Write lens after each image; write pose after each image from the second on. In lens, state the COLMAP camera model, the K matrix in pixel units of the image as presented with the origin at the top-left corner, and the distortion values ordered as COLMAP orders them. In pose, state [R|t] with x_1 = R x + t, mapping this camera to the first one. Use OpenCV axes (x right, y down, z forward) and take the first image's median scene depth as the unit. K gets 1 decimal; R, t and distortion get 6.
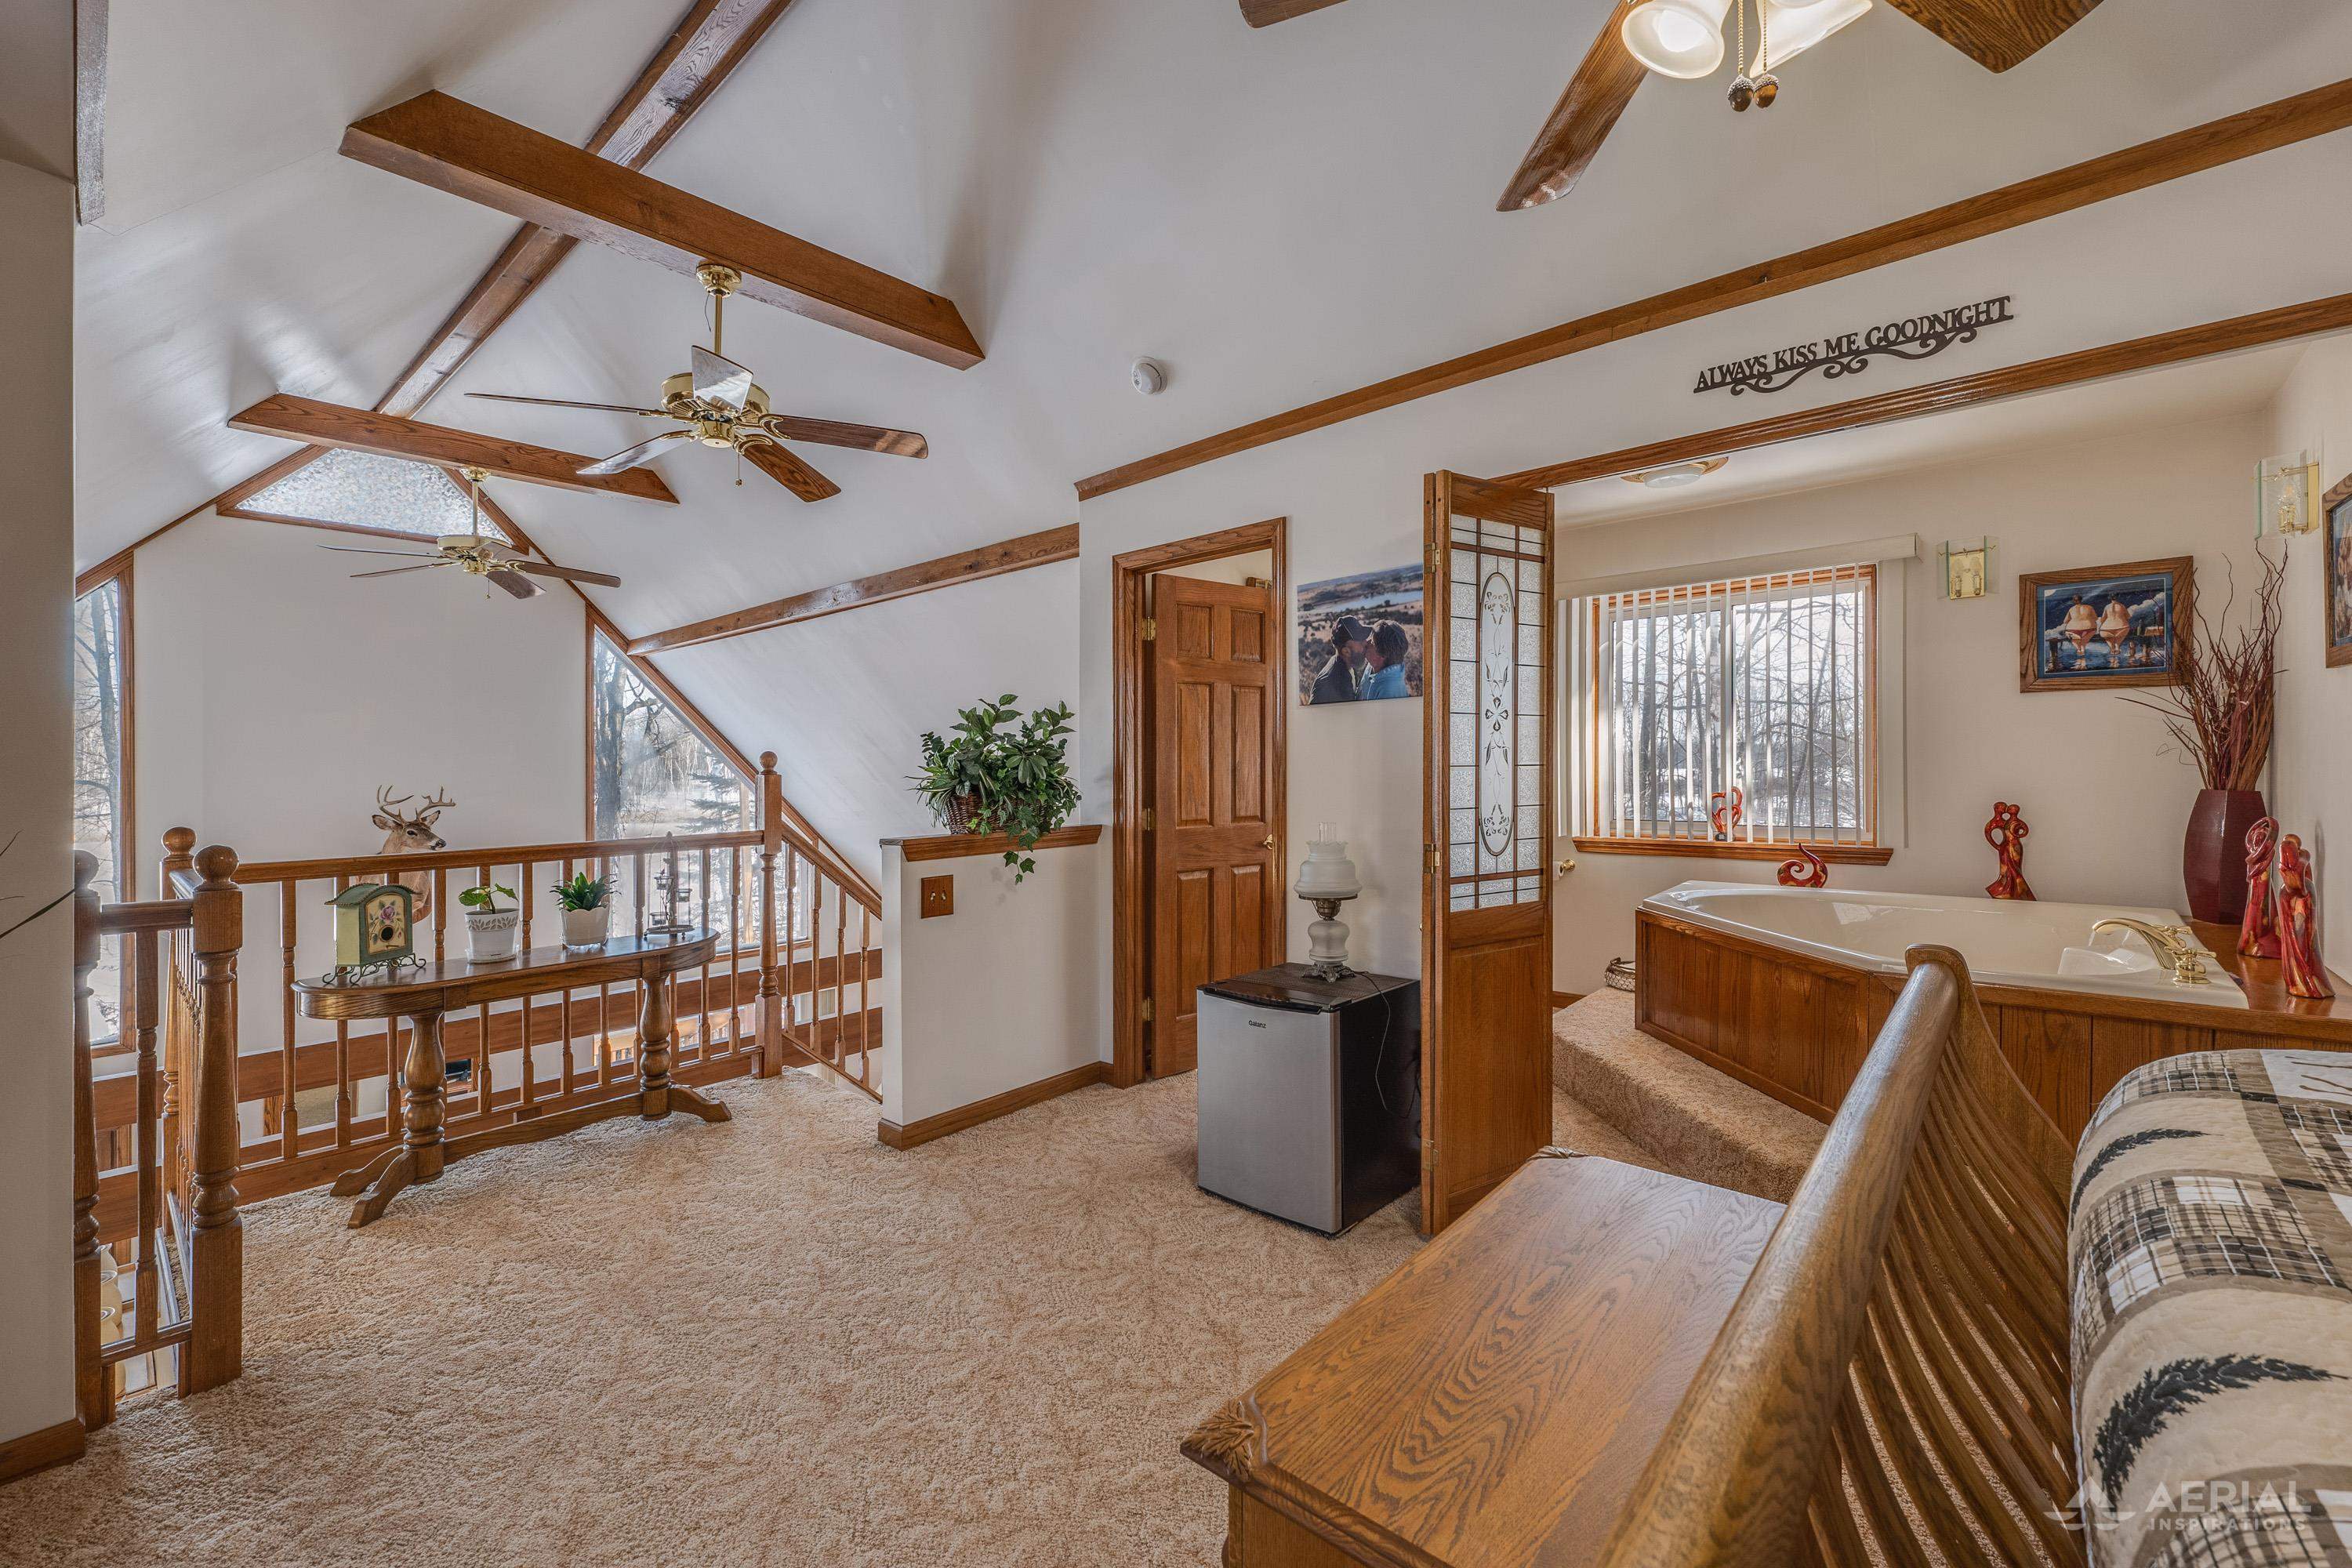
lens RADIAL K [[961.7, 0, 1186.8], [0, 961.7, 772.1], [0, 0, 1]] dist [0.001516, -0.000091]
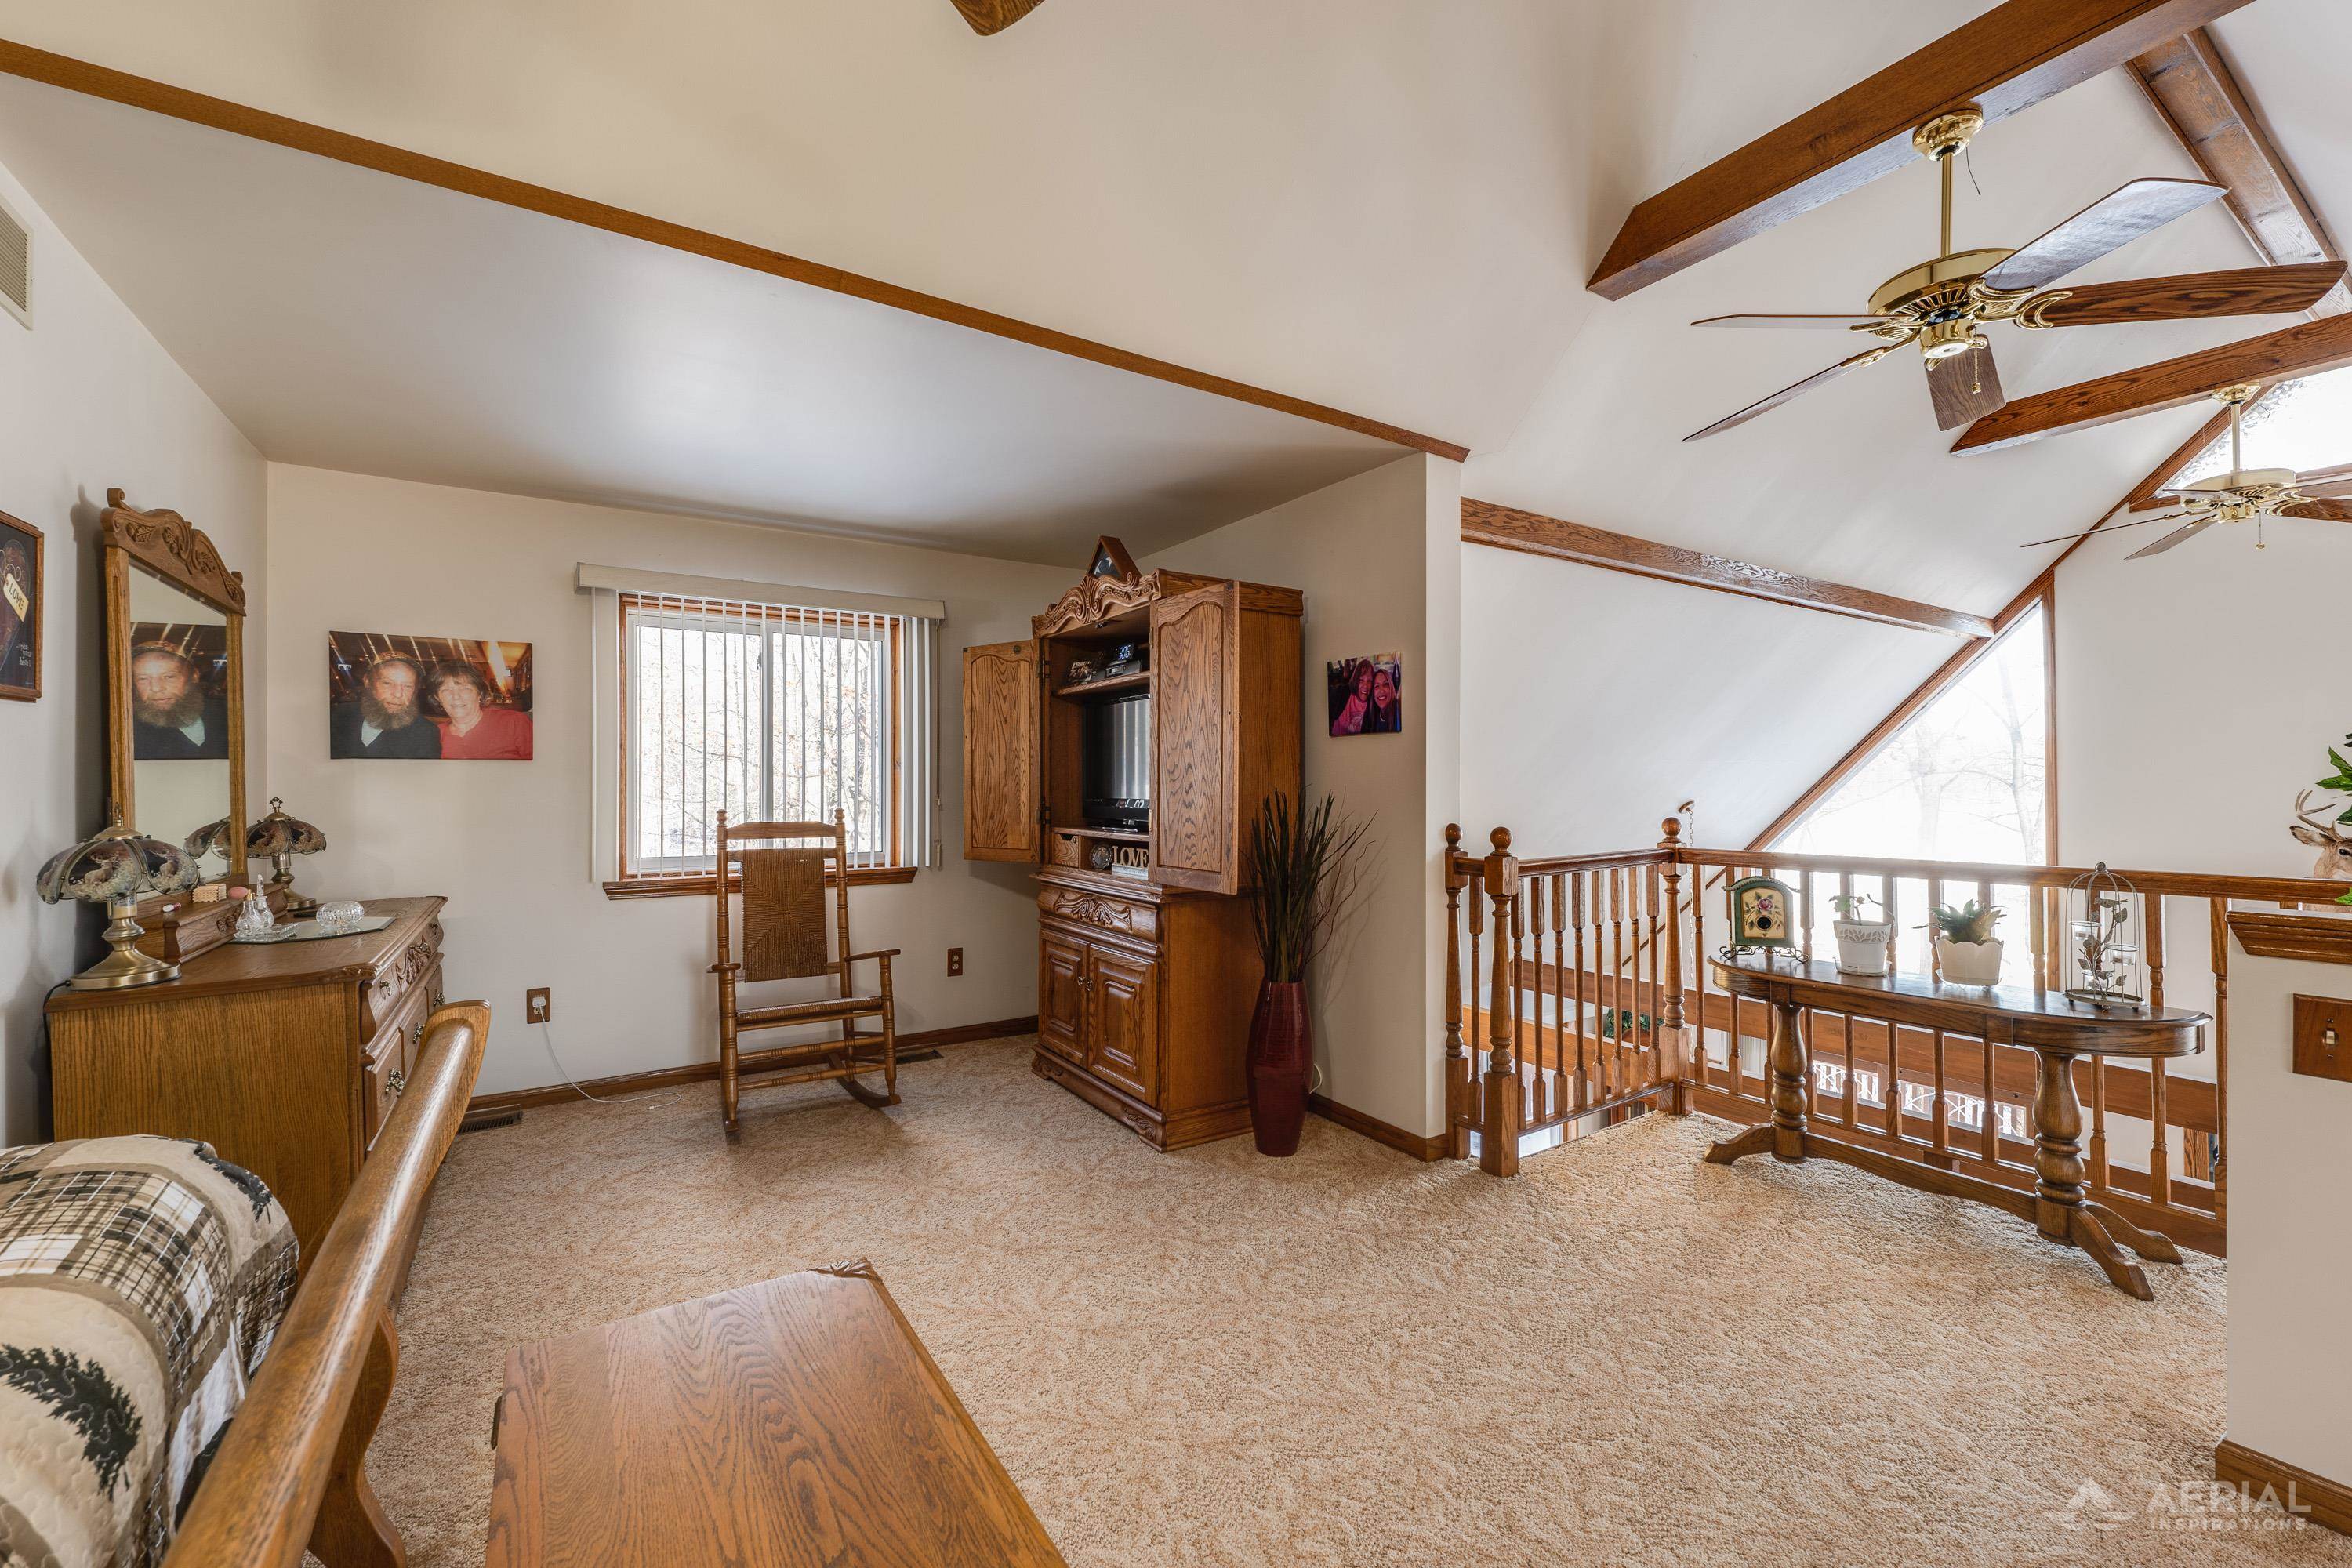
lens RADIAL K [[961.7, 0, 1161.4], [0, 961.7, 772.2], [0, 0, 1]] dist [0.001516, -0.000091]
pose [[-0.281566, 0.005013, -0.959529, 0.431515], [0.002465, 0.999987, 0.004501, -0.013936], [0.959539, -0.001098, -0.281575, 0.632324]]
